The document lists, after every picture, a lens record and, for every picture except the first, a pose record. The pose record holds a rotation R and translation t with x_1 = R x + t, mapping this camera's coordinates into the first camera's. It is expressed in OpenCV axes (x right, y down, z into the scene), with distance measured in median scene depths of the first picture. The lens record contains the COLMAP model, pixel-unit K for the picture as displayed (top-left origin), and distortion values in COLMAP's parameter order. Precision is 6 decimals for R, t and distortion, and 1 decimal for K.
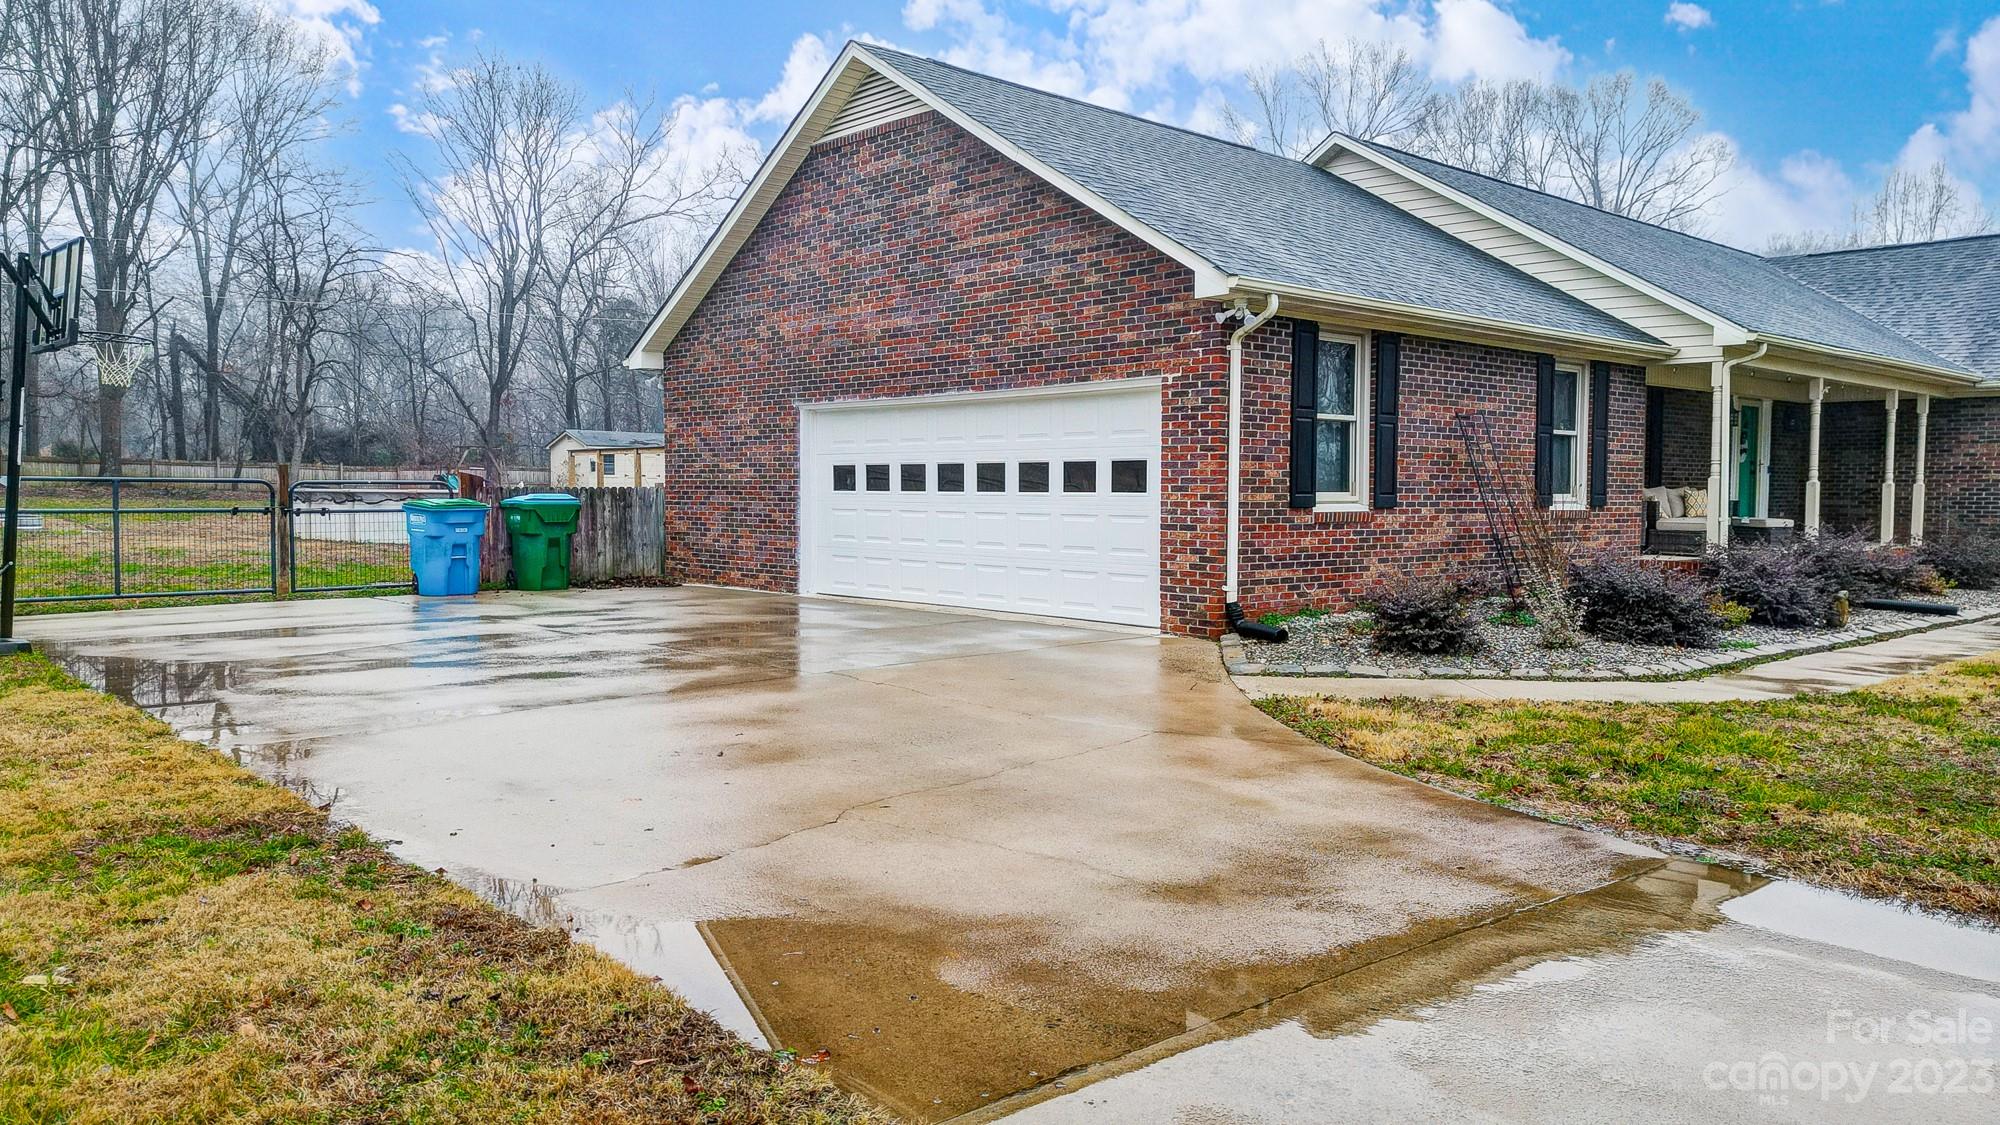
lens RADIAL K [[1409.4, 0, 993.2], [0, 1409.4, 566.4], [0, 0, 1]] dist [0.021151, -0.004058]
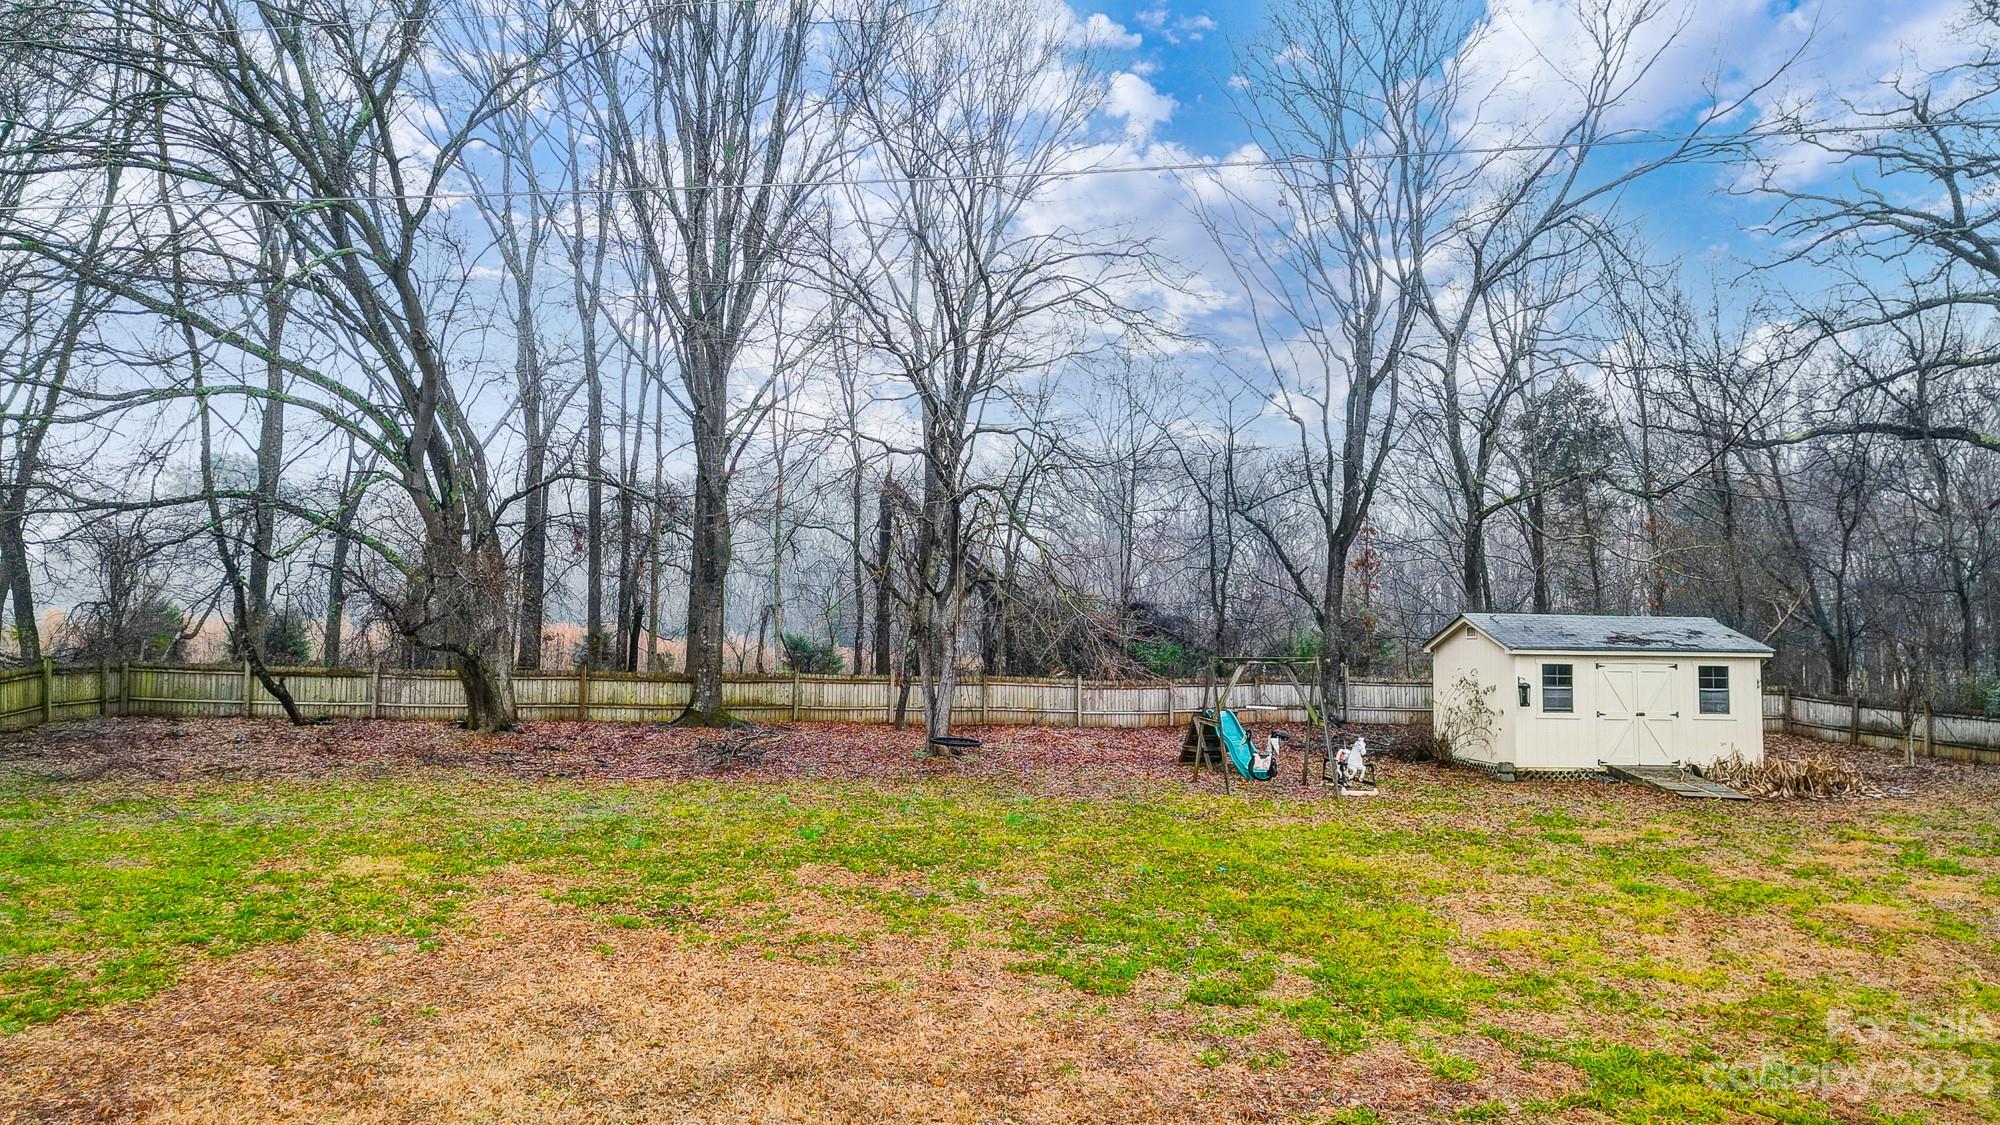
lens RADIAL K [[1409.4, 0, 993.2], [0, 1409.4, 566.4], [0, 0, 1]] dist [0.021151, -0.004058]
pose [[0.816019, -0.033927, -0.577028, -0.141021], [-0.035470, 0.993455, -0.108573, -0.049866], [0.576935, 0.109065, 0.809475, 0.469139]]
